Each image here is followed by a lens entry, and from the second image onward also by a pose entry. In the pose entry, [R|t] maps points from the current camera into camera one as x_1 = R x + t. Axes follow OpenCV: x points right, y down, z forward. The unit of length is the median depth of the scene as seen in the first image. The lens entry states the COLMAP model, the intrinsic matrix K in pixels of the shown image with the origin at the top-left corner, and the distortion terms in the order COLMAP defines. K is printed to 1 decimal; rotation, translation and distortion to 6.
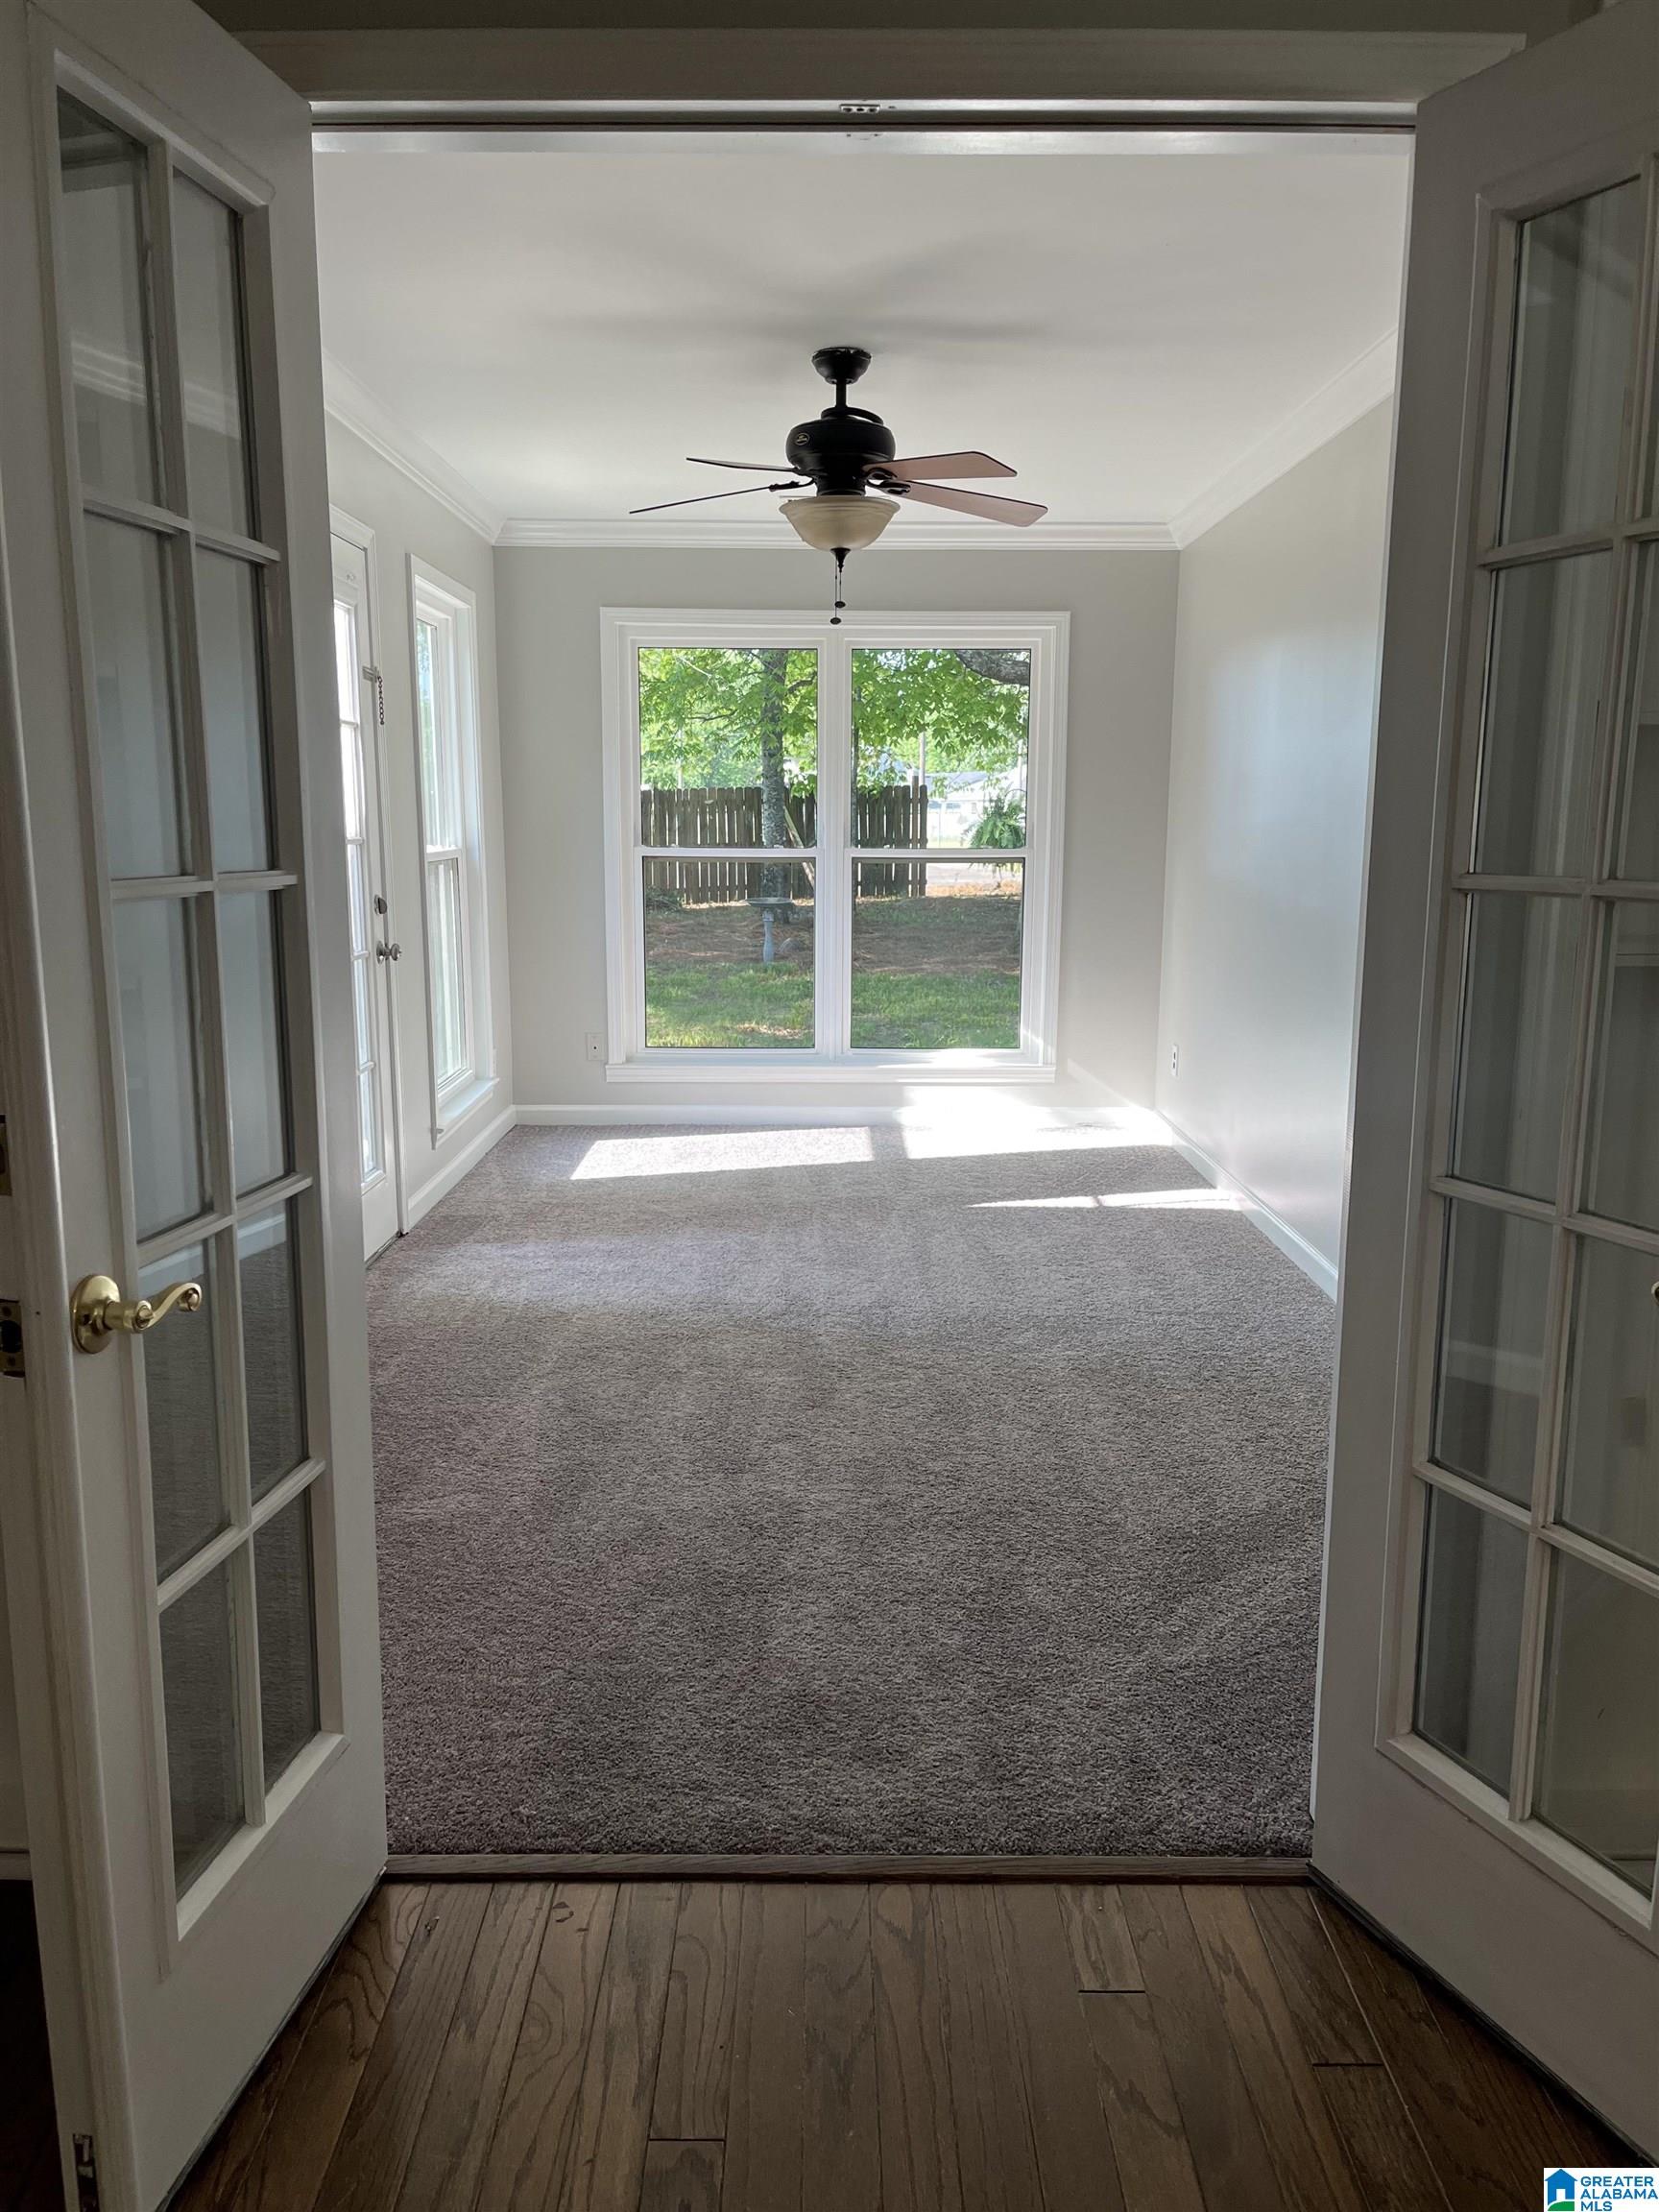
lens RADIAL K [[1690.3, 0, 828.5], [0, 1690.3, 1102.4], [0, 0, 1]] dist [0.049064, -0.047141]
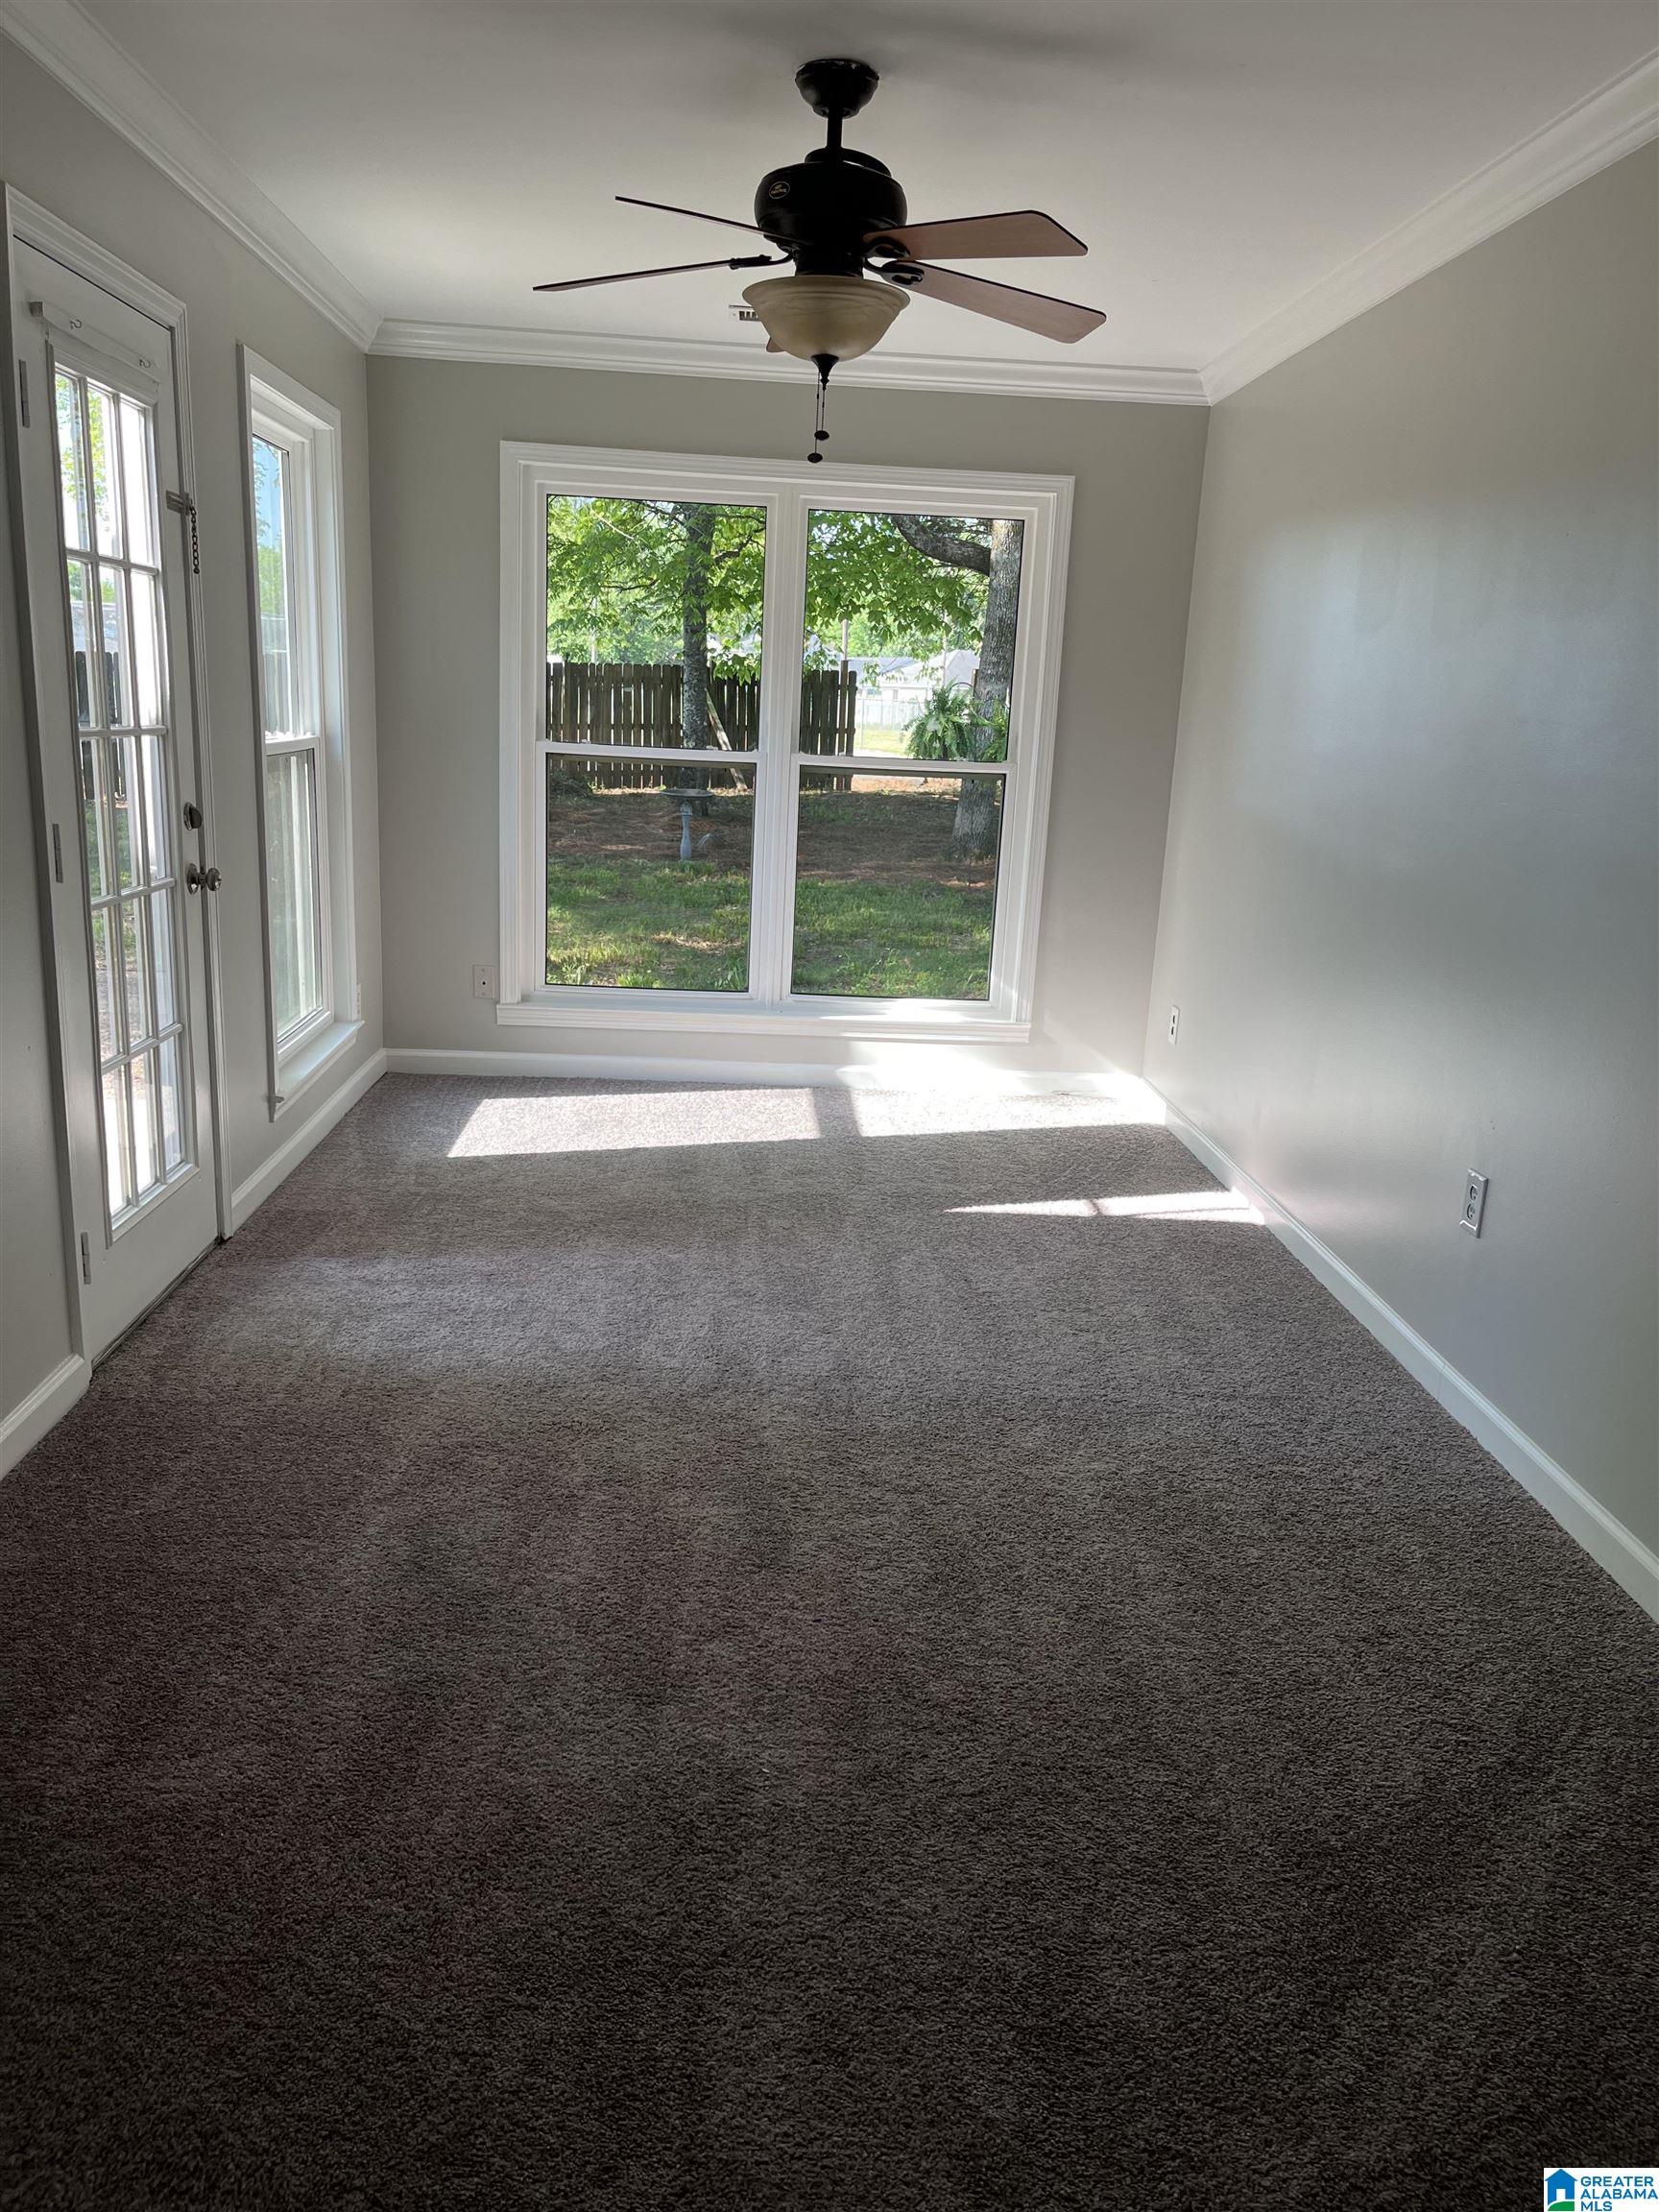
lens RADIAL K [[1690.3, 0, 831.5], [0, 1690.3, 1108.5], [0, 0, 1]] dist [0.049064, -0.047141]
pose [[0.997867, 0.029699, 0.058132, -0.019624], [-0.033714, 0.997022, 0.069362, -0.048207], [-0.055899, -0.071173, 0.995896, 0.217157]]
